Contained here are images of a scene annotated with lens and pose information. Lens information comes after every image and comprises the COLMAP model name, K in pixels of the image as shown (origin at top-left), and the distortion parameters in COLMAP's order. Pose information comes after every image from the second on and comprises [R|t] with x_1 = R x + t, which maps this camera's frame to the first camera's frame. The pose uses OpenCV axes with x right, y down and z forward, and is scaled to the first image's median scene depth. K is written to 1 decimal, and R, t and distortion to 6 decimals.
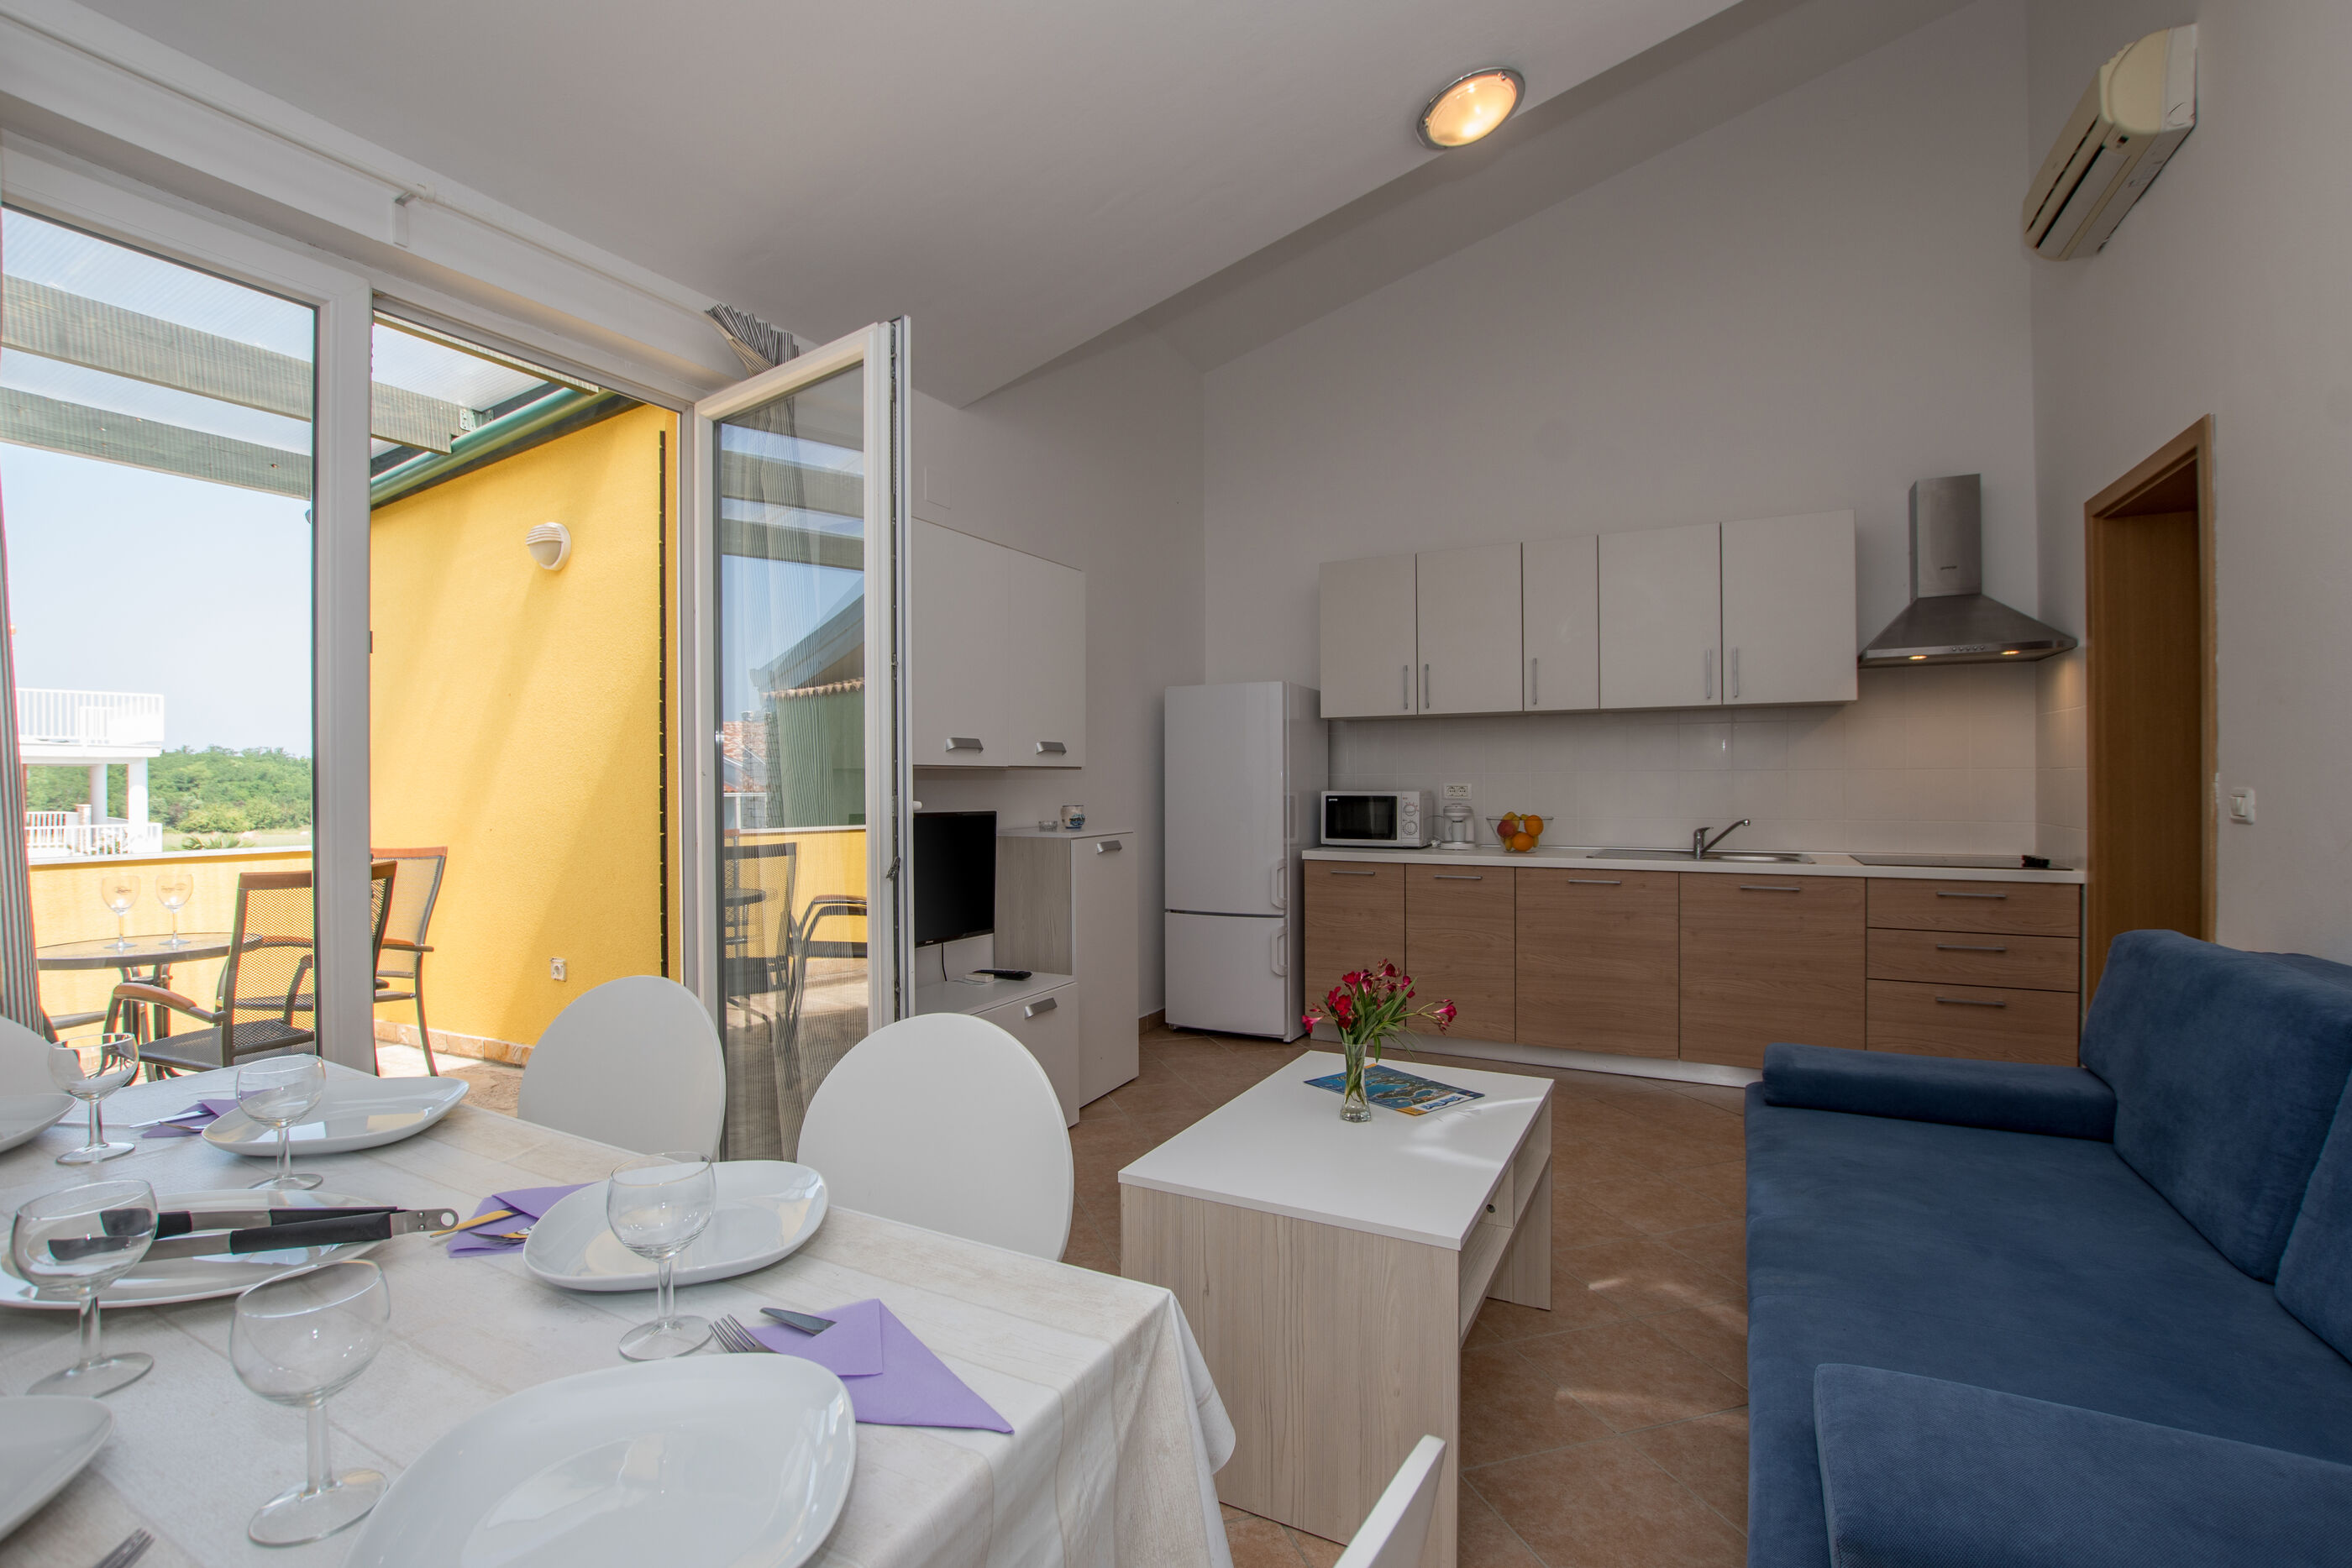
lens RADIAL K [[1063.4, 0, 1176.0], [0, 1063.4, 784.0], [0, 0, 1]] dist [0.000446, 0.000055]
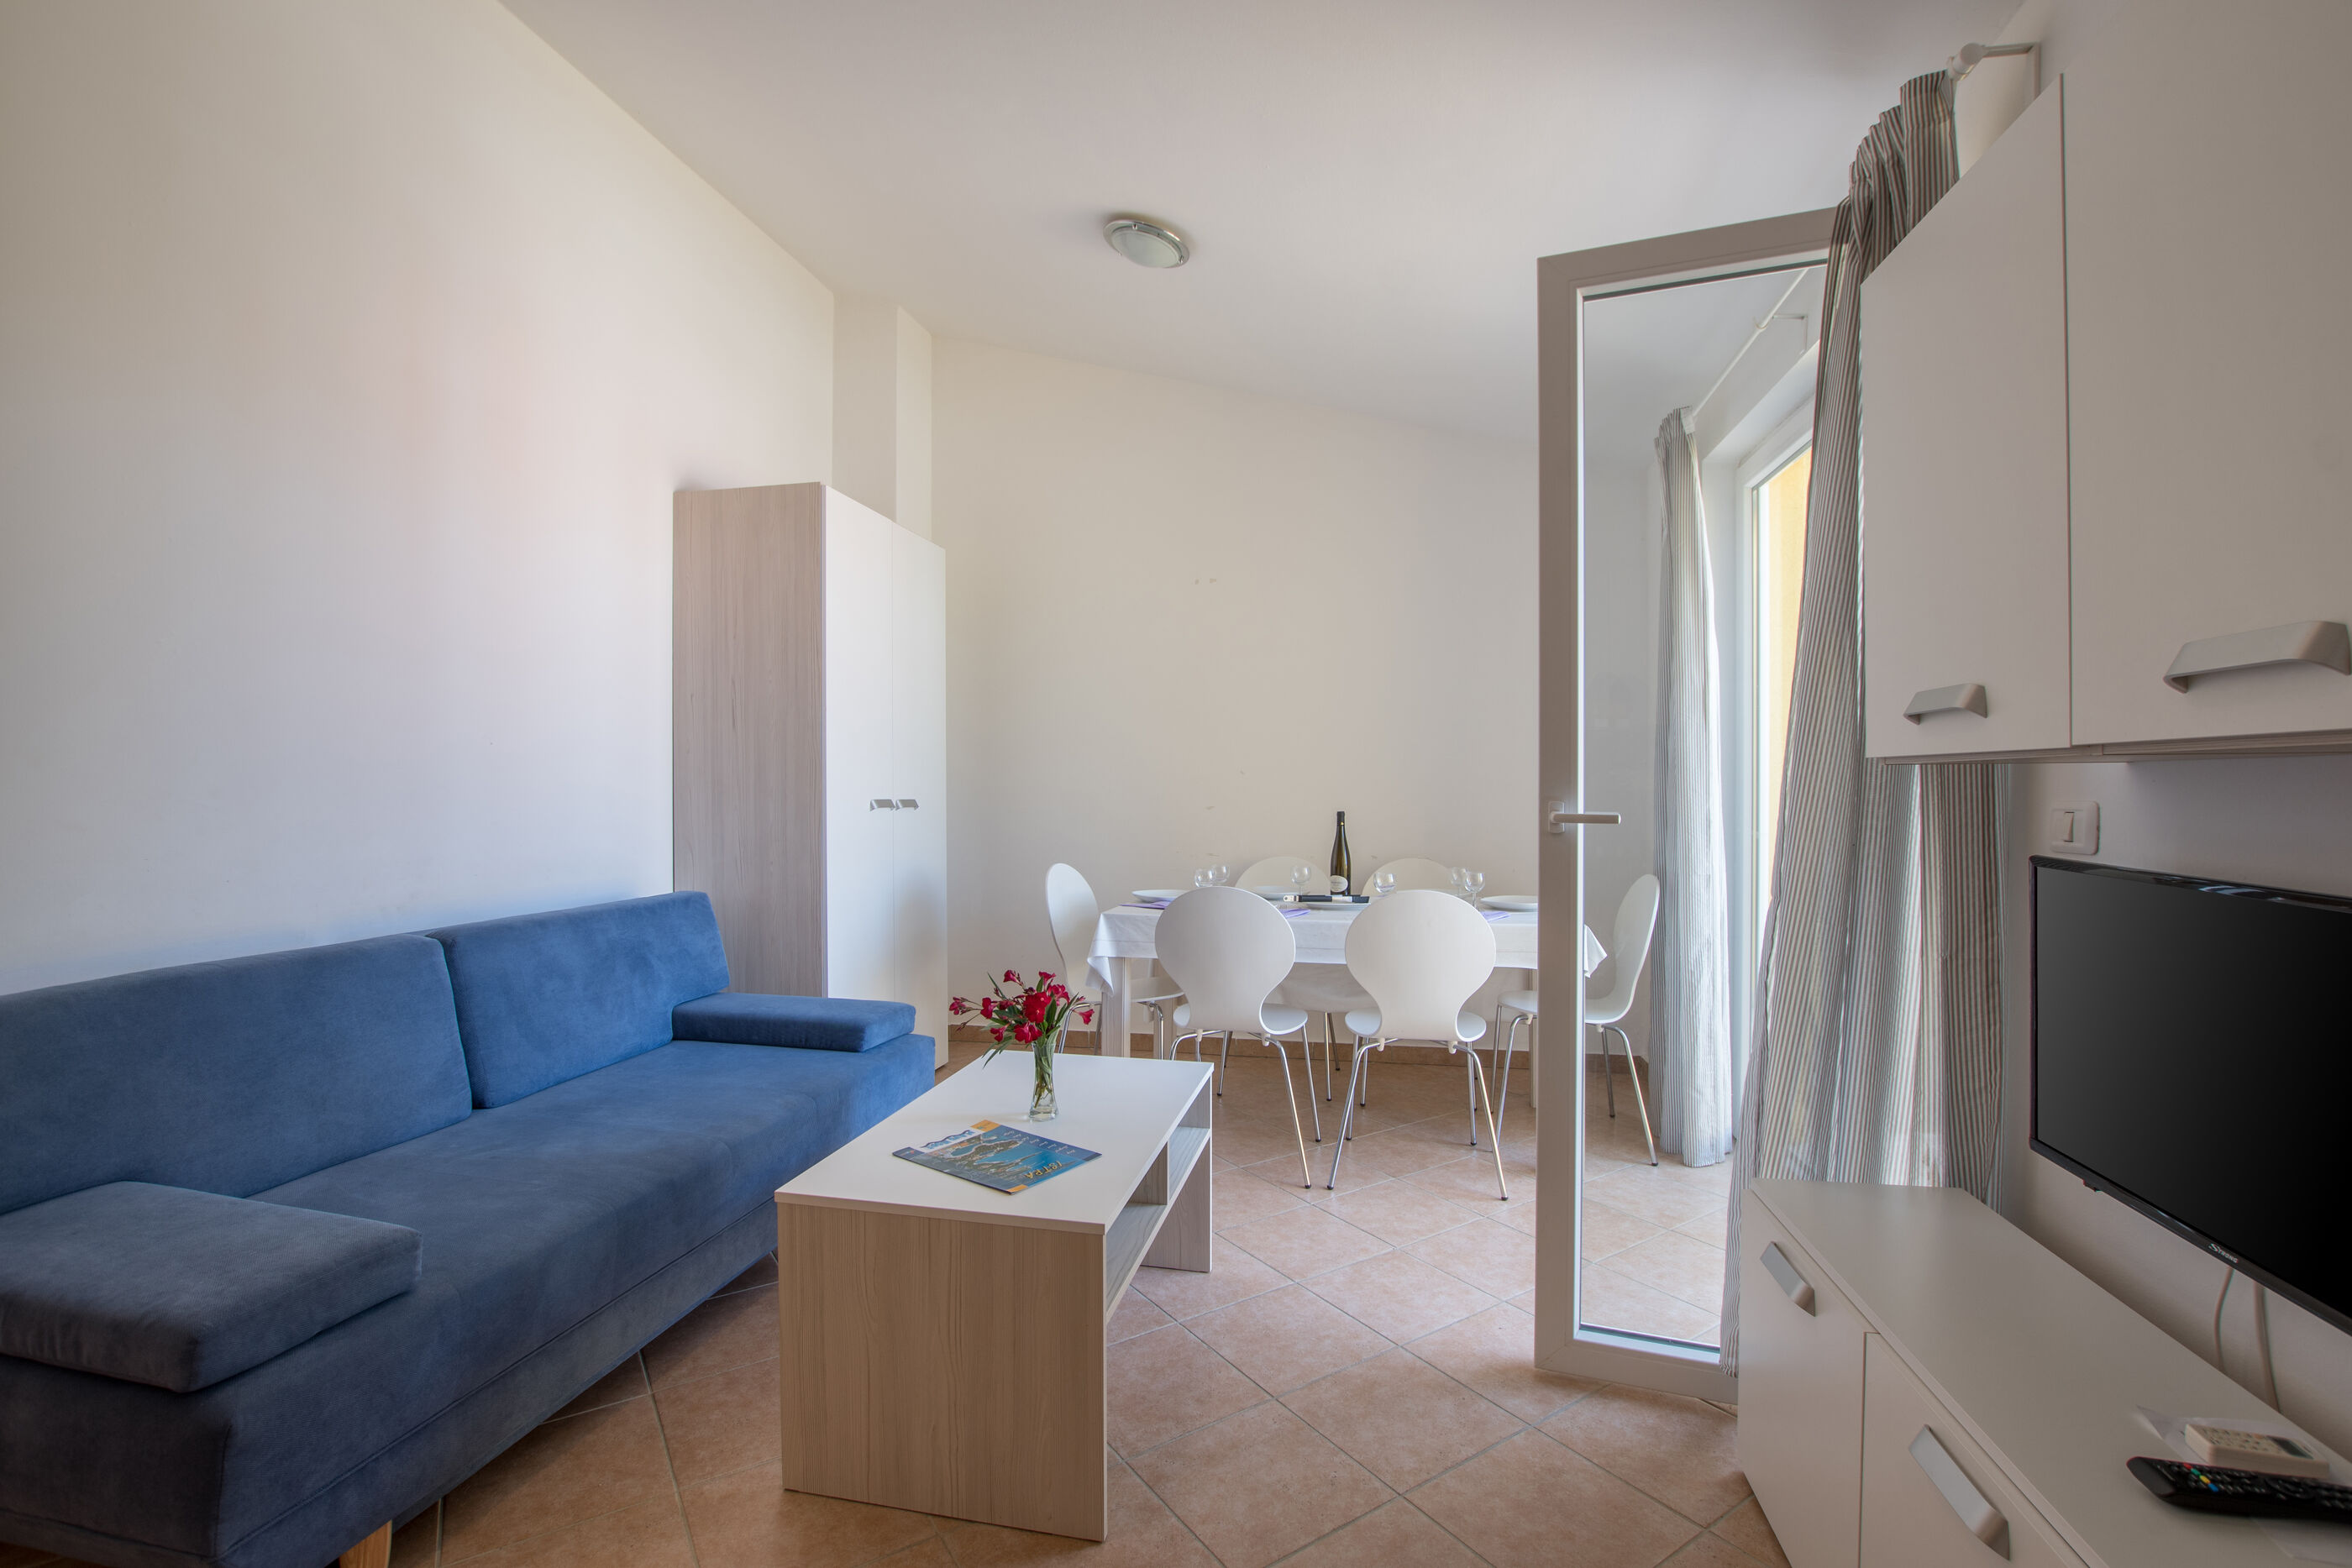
lens RADIAL K [[1030.4, 0, 1165.6], [0, 1030.4, 772.2], [0, 0, 1]] dist [-0.023004, 0.000263]
pose [[-0.970232, 0.003254, -0.242156, 0.146778], [0.004736, 0.999973, -0.005541, -0.006136], [0.242132, -0.006523, -0.970221, 0.991576]]
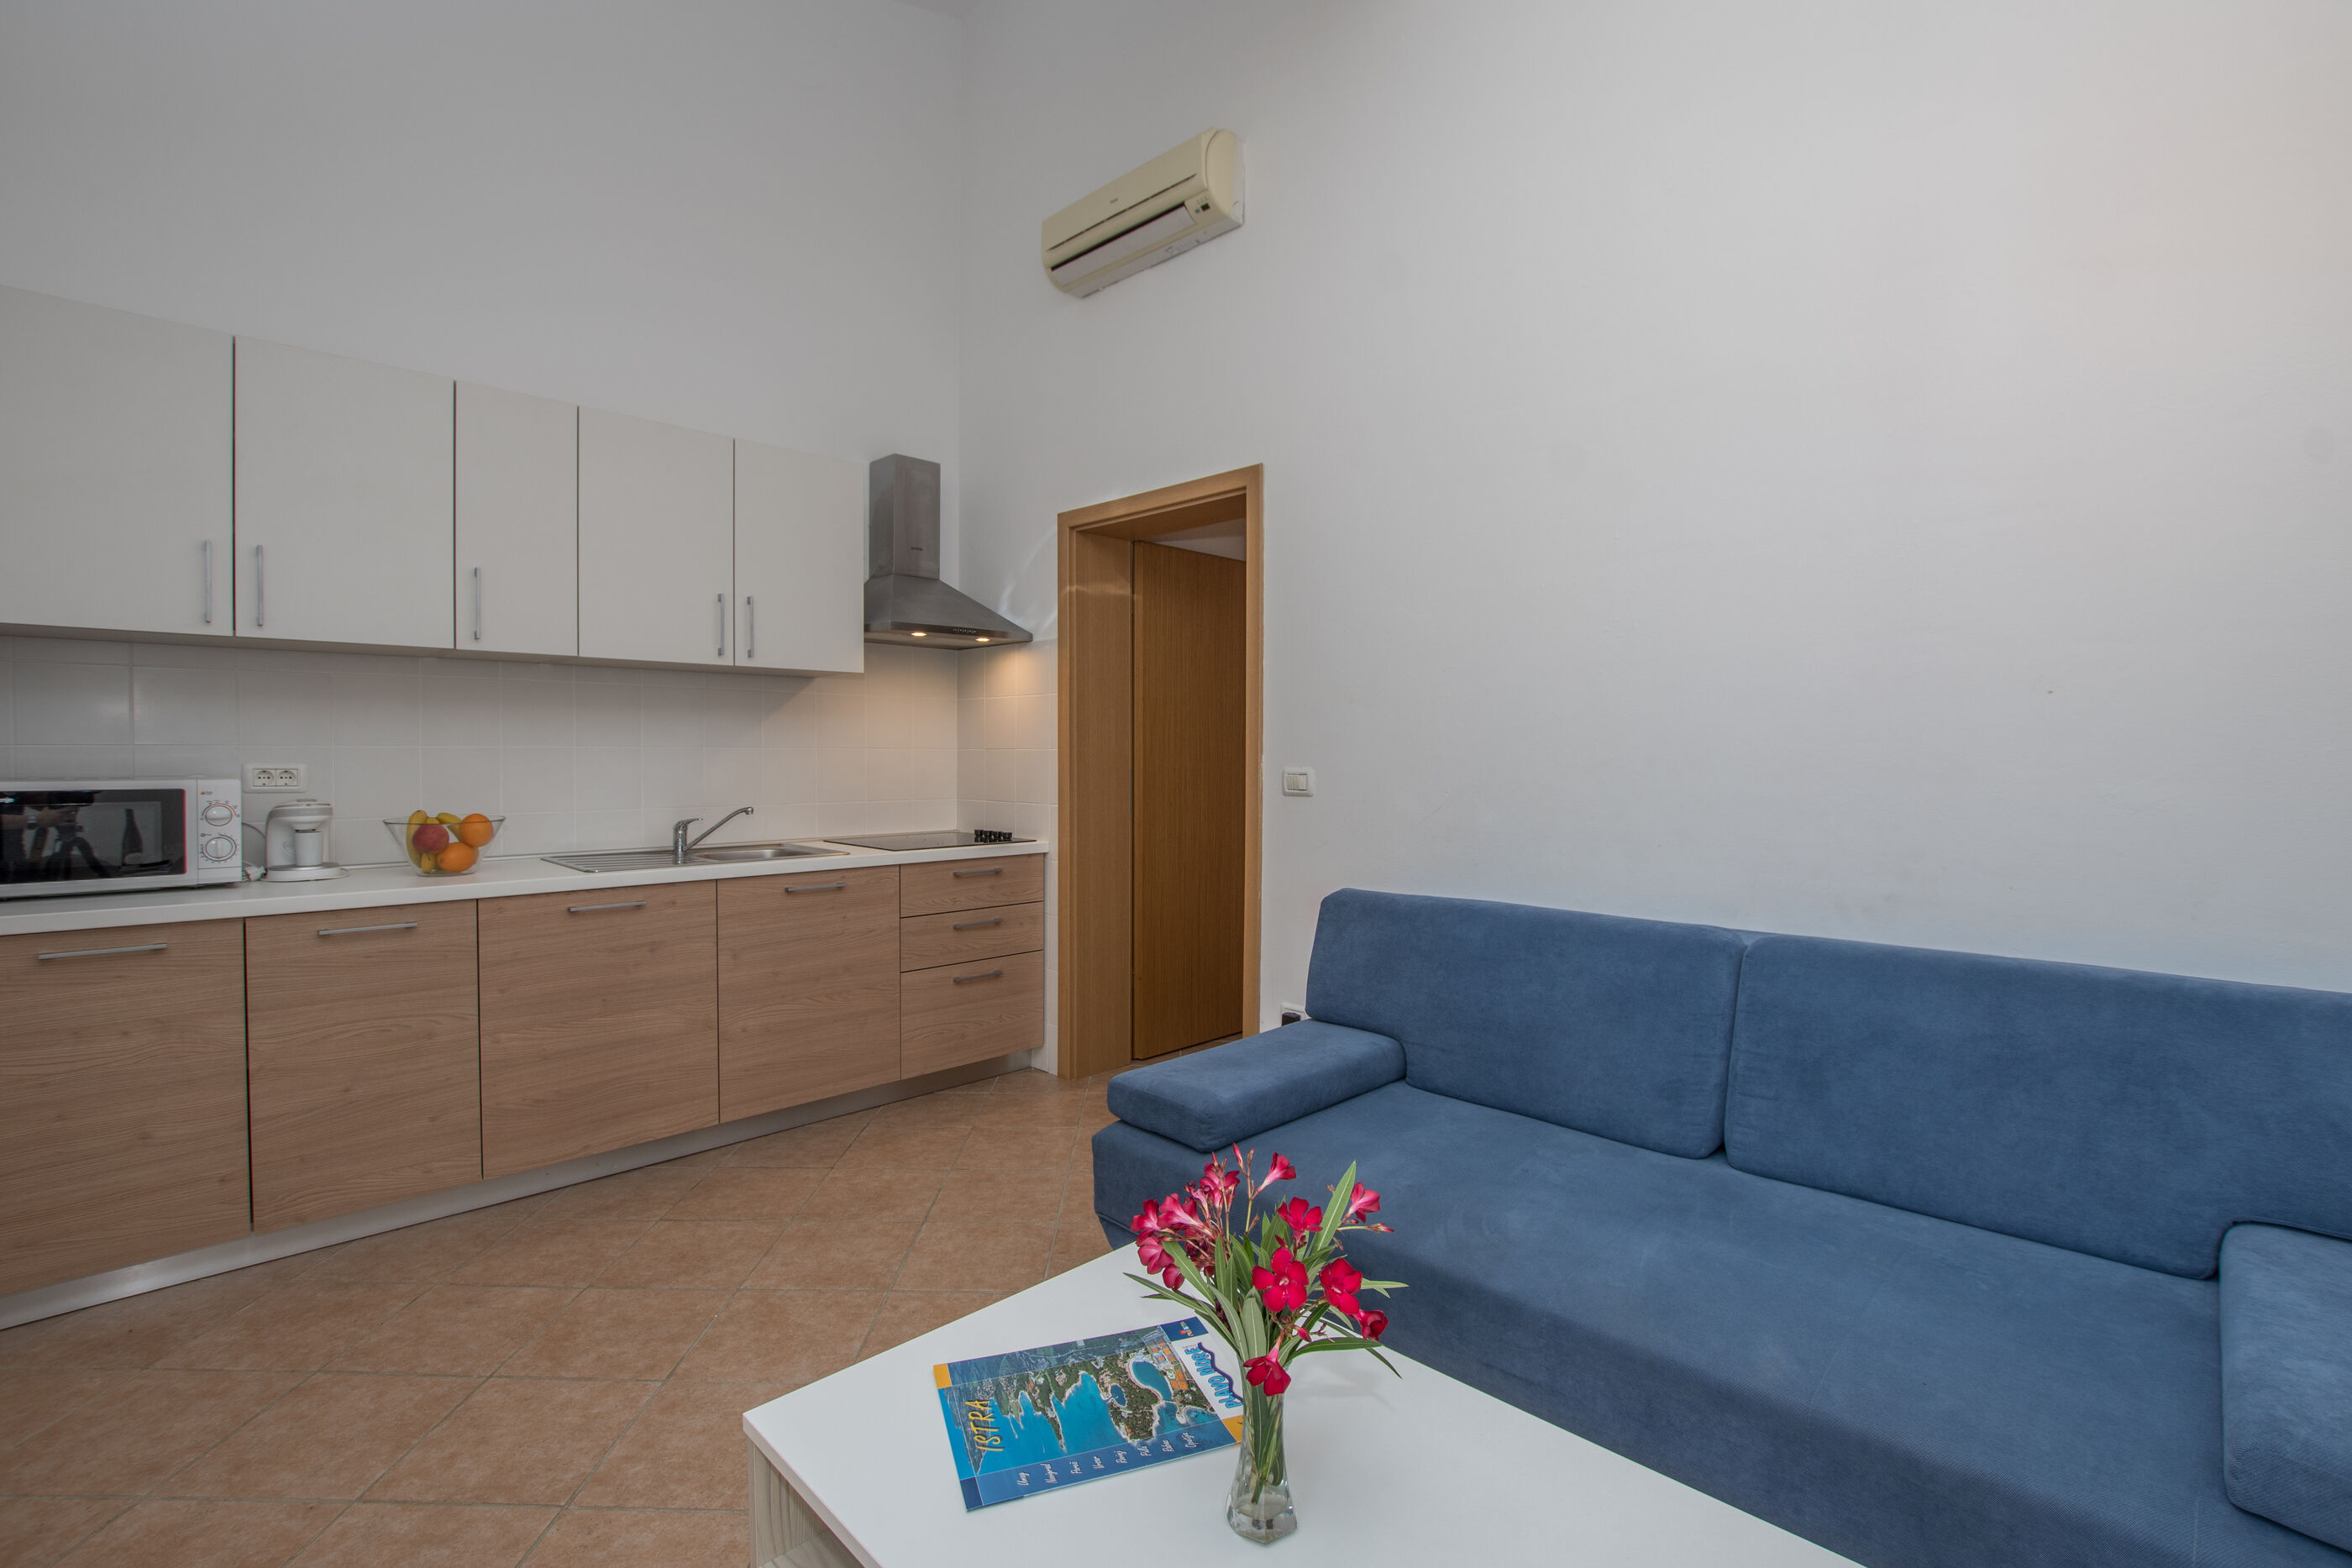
lens RADIAL K [[1030.4, 0, 1165.6], [0, 1030.4, 772.2], [0, 0, 1]] dist [-0.023004, 0.000263]
pose [[0.320739, -0.008454, 0.947130, -0.119448], [0.001846, 0.999964, 0.008300, -0.000104], [-0.947166, -0.000914, 0.320743, 0.448662]]
